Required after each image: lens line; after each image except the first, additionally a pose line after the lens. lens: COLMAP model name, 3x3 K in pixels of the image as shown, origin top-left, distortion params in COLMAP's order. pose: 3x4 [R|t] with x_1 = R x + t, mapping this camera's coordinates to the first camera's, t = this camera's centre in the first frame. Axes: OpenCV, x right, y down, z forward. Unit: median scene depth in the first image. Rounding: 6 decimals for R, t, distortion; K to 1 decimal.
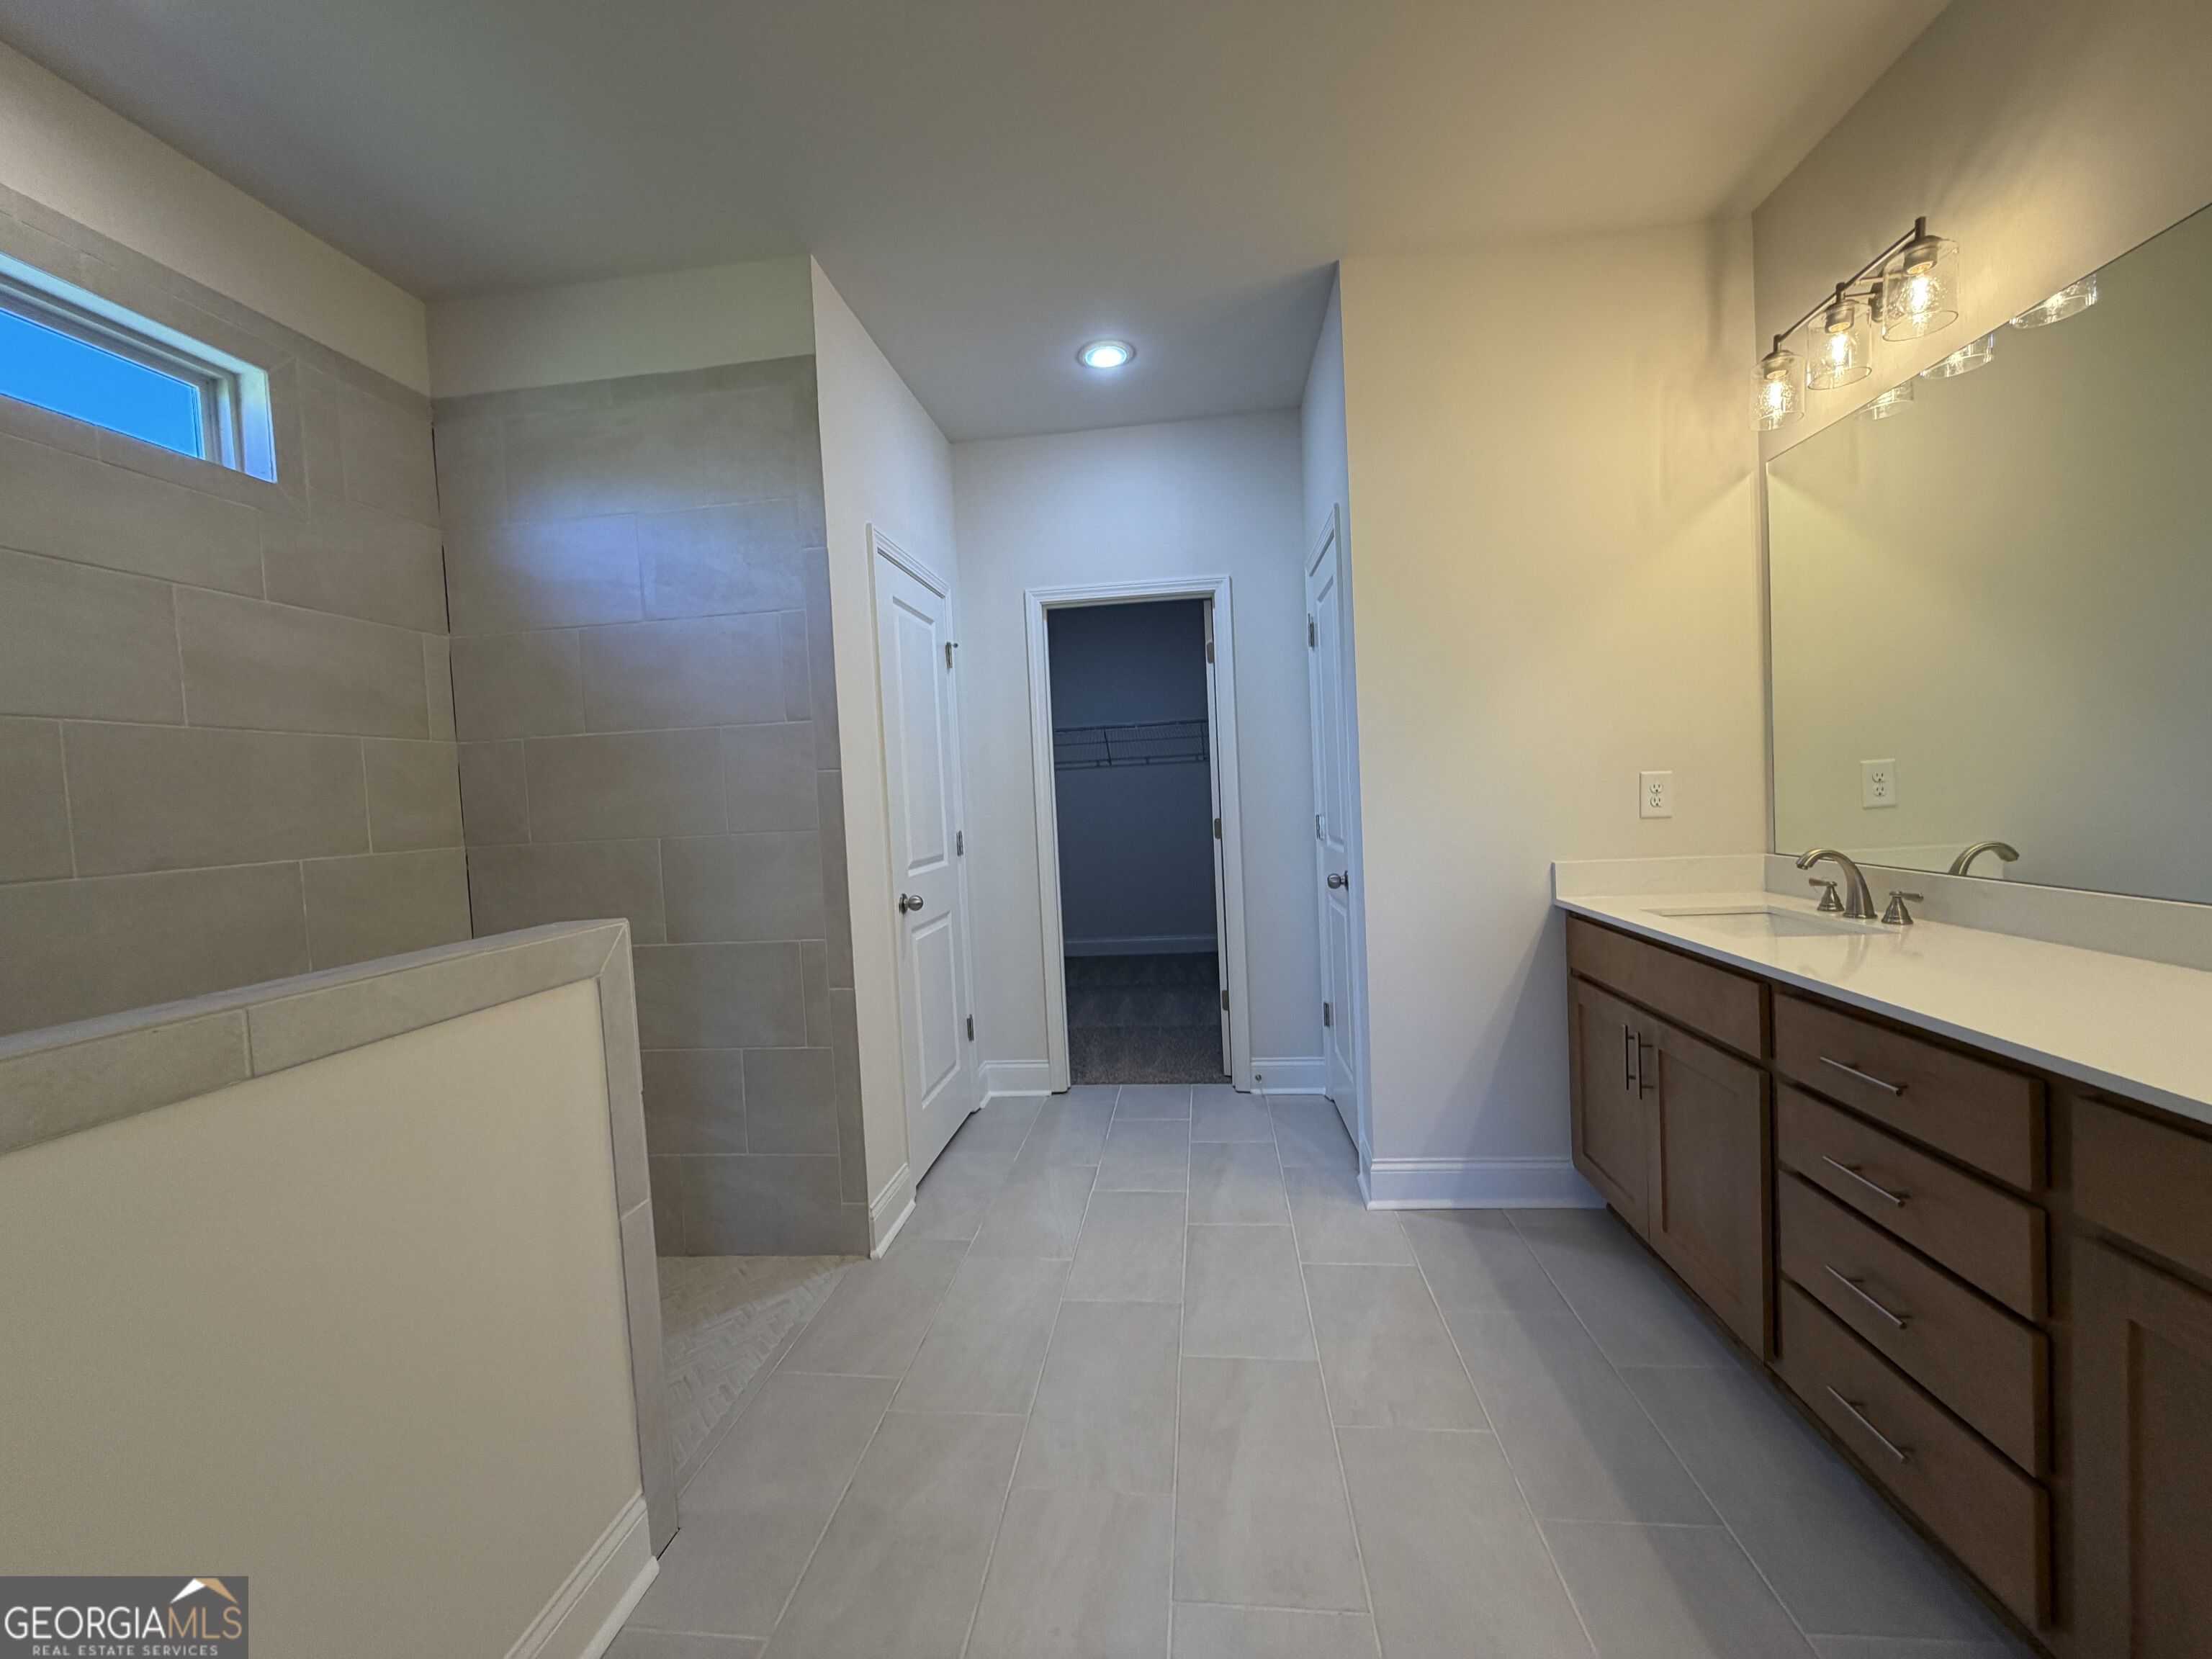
lens RADIAL K [[879.6, 0, 1095.2], [0, 879.6, 828.4], [0, 0, 1]] dist [0.008303, -0.004221]
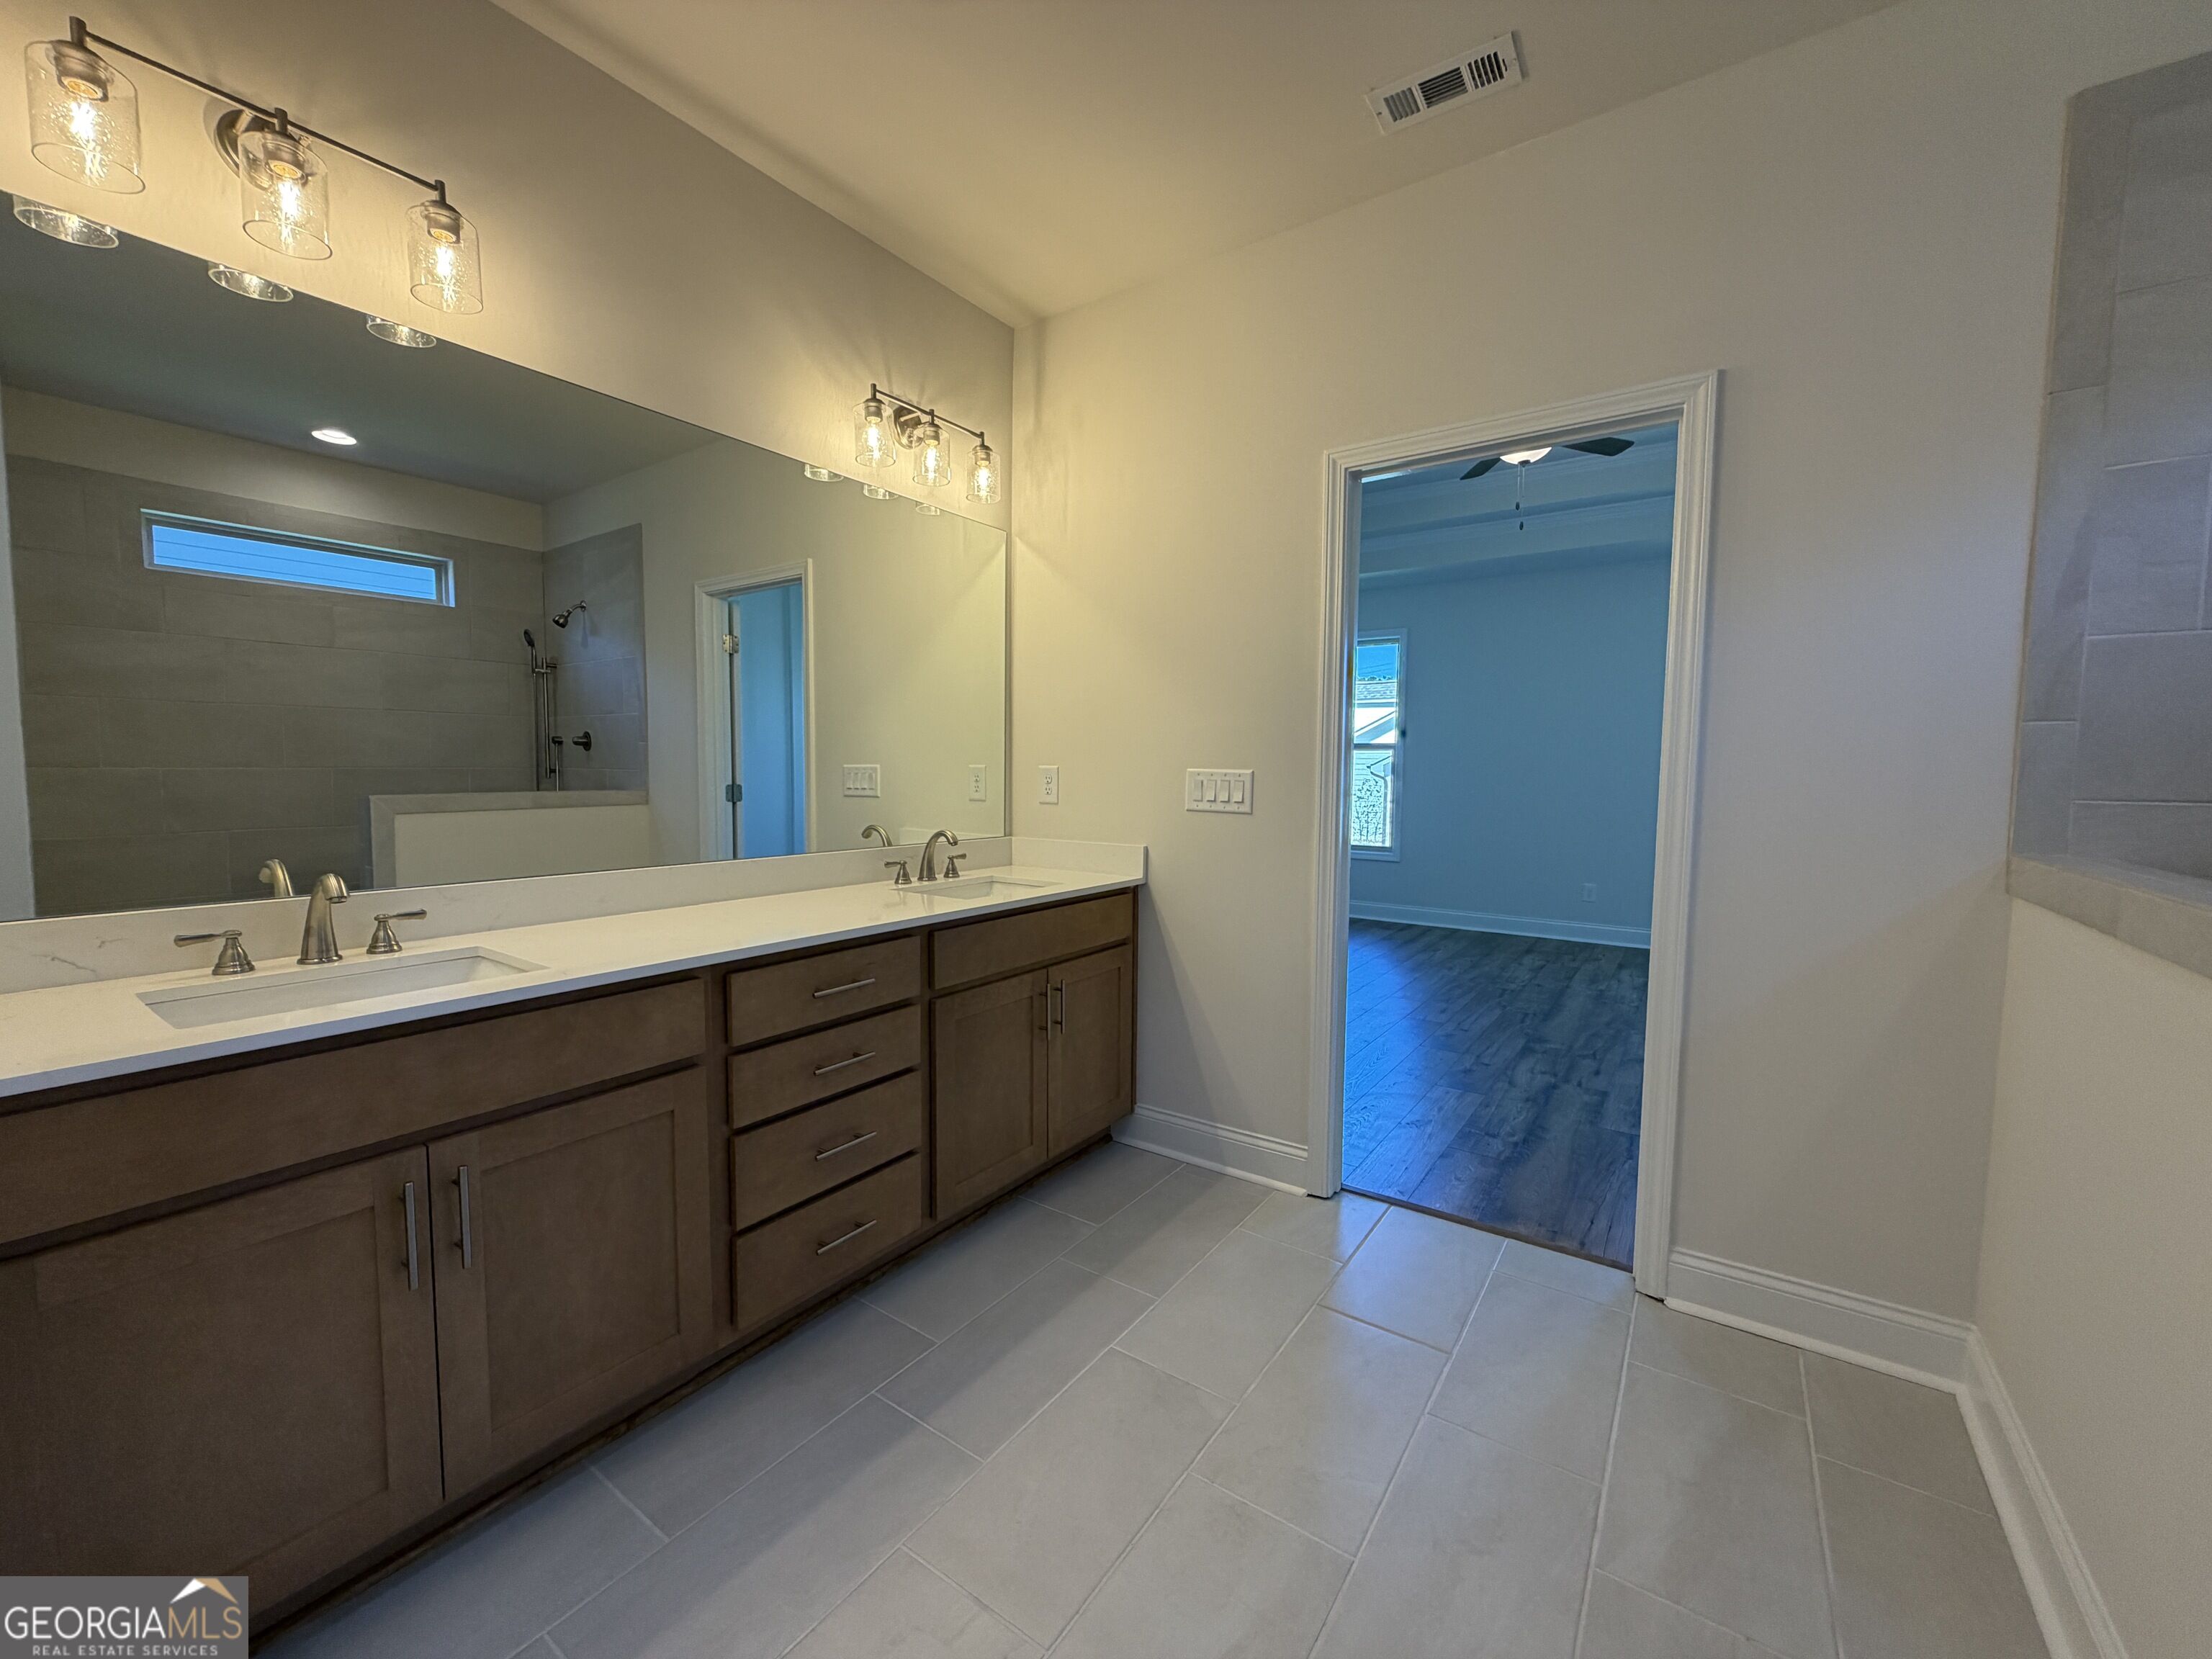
lens RADIAL K [[879.6, 0, 1095.2], [0, 879.6, 828.4], [0, 0, 1]] dist [0.008303, -0.004221]
pose [[-0.871032, 0.016577, 0.490946, -0.139155], [0.061709, 0.995206, 0.075880, -0.042709], [-0.487335, 0.096389, -0.867879, 1.703713]]
